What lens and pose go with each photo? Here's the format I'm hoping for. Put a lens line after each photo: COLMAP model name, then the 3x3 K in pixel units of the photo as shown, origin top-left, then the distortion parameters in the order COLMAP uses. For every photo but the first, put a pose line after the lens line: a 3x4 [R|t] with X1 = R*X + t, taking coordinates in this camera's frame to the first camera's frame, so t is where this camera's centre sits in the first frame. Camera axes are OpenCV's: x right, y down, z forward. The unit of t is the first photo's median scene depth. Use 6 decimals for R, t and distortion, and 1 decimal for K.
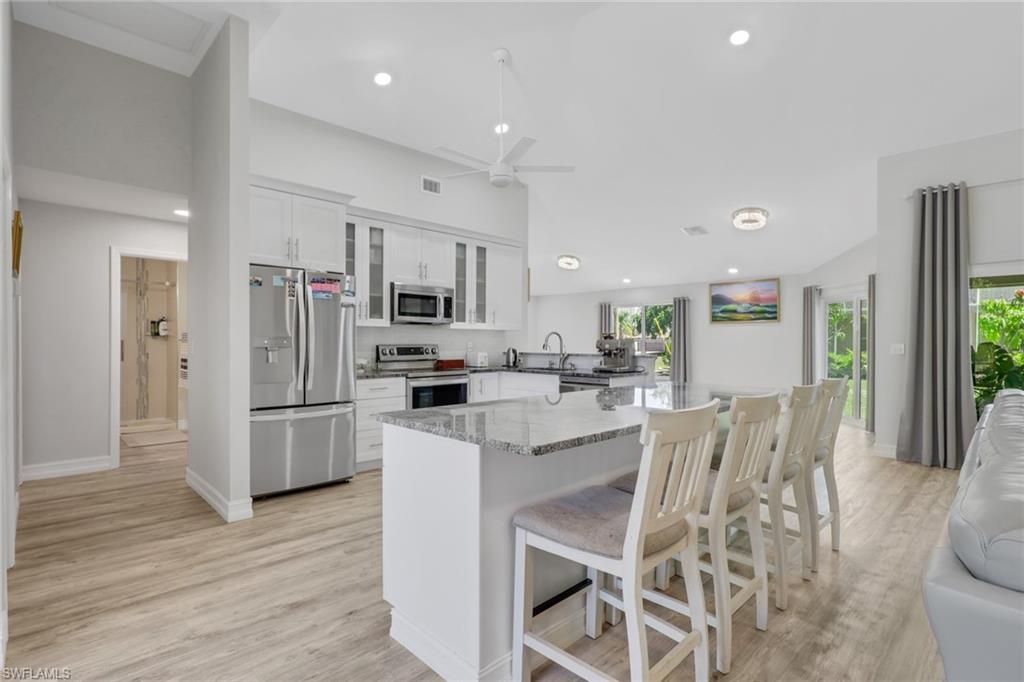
lens RADIAL K [[490.1, 0, 511.2], [0, 490.1, 345.3], [0, 0, 1]] dist [-0.011622, 0.002435]
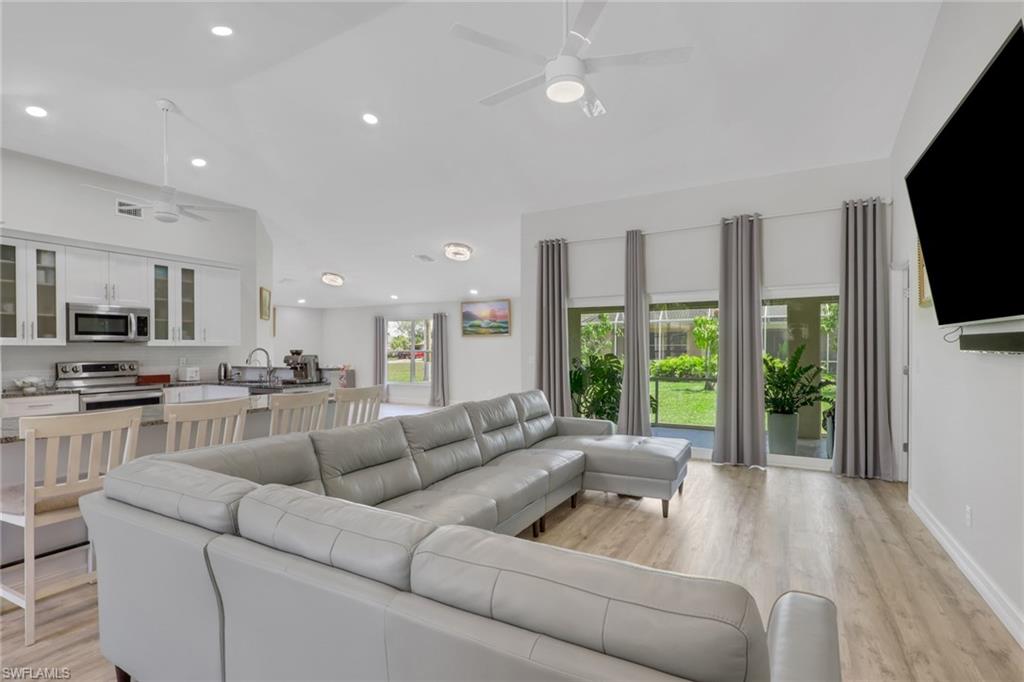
lens RADIAL K [[490.1, 0, 515.6], [0, 490.1, 351.8], [0, 0, 1]] dist [-0.011622, 0.002435]
pose [[0.955359, -0.010099, 0.295276, 0.320064], [0.010363, 0.999946, 0.000670, -0.013637], [-0.295267, 0.002420, 0.955412, -0.237945]]
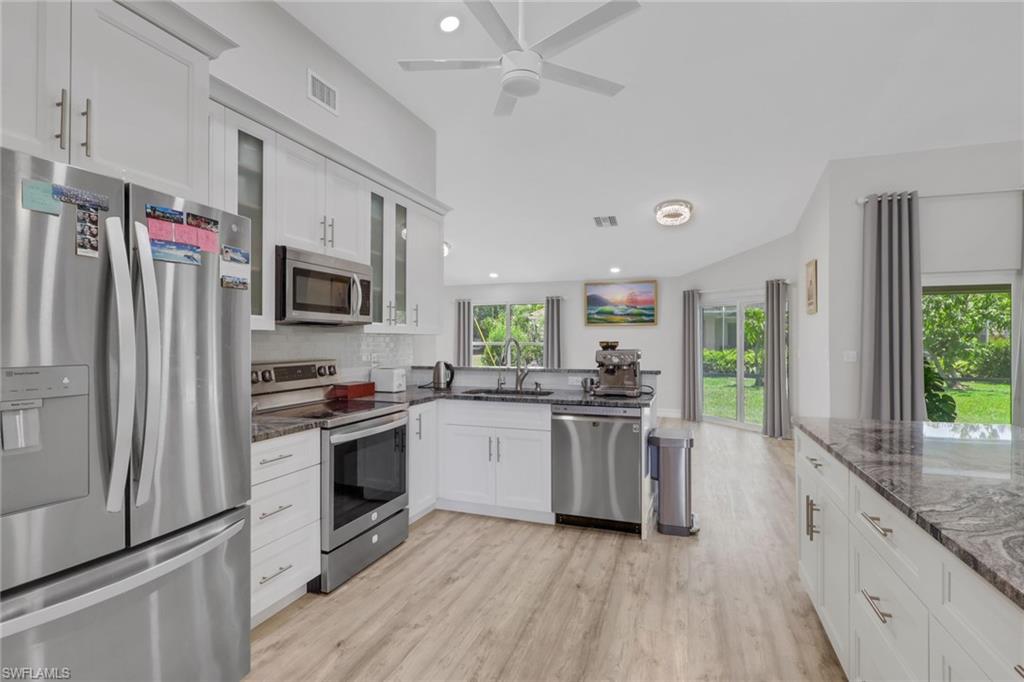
lens RADIAL K [[490.1, 0, 508.8], [0, 490.1, 340.6], [0, 0, 1]] dist [-0.011622, 0.002435]
pose [[0.901851, -0.002525, 0.432039, -0.220797], [0.005185, 0.999974, -0.004978, -0.020666], [-0.432016, 0.006729, 0.901841, 0.375711]]
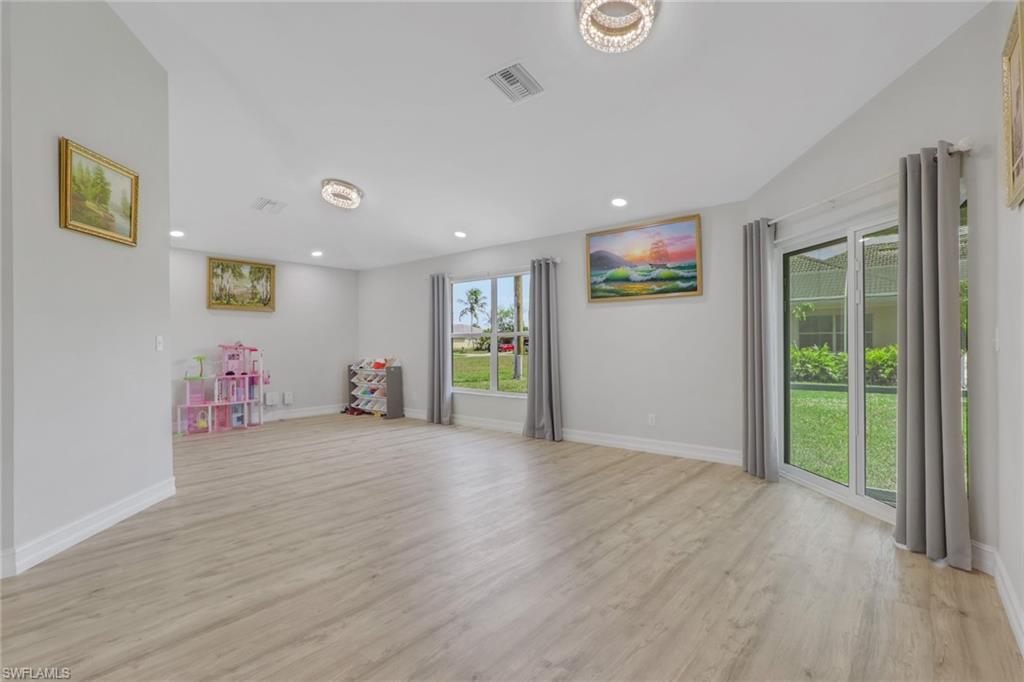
lens RADIAL K [[490.1, 0, 510.2], [0, 490.1, 342.6], [0, 0, 1]] dist [-0.011622, 0.002435]
pose [[0.994323, -0.010225, 0.105910, 0.435204], [0.011114, 0.999908, -0.007809, 0.010081], [-0.105820, 0.008942, 0.994345, 0.749726]]
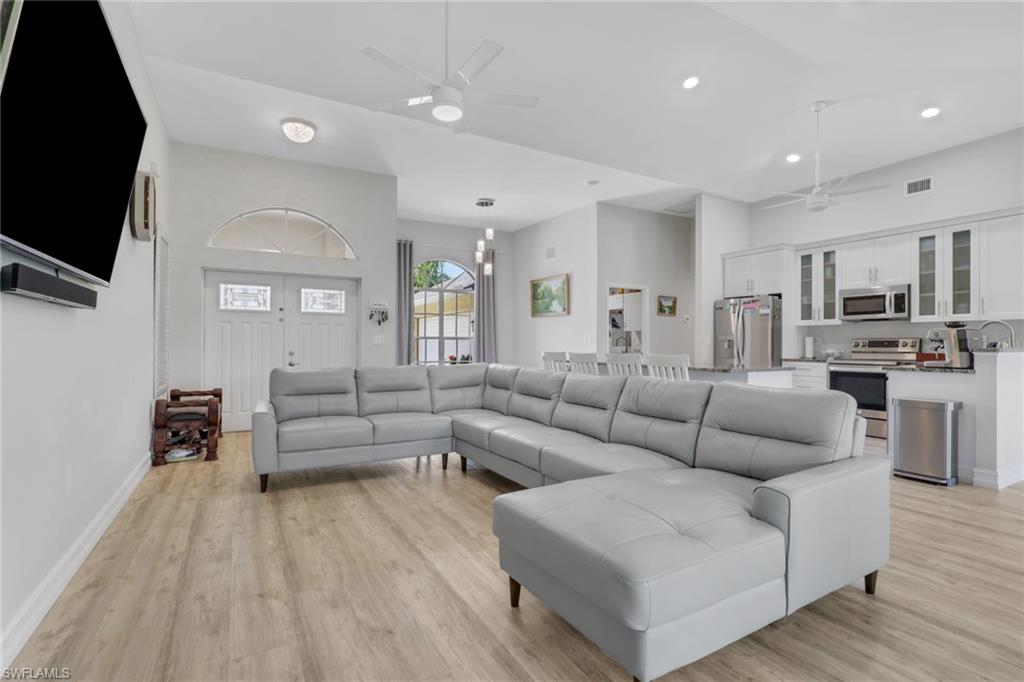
lens RADIAL K [[490.1, 0, 514.8], [0, 490.1, 343.8], [0, 0, 1]] dist [-0.011622, 0.002435]
pose [[-0.245866, -0.003130, -0.969299, 1.071489], [-0.008127, 0.999966, -0.001168, 0.019029], [0.969270, 0.007590, -0.245883, 0.431990]]
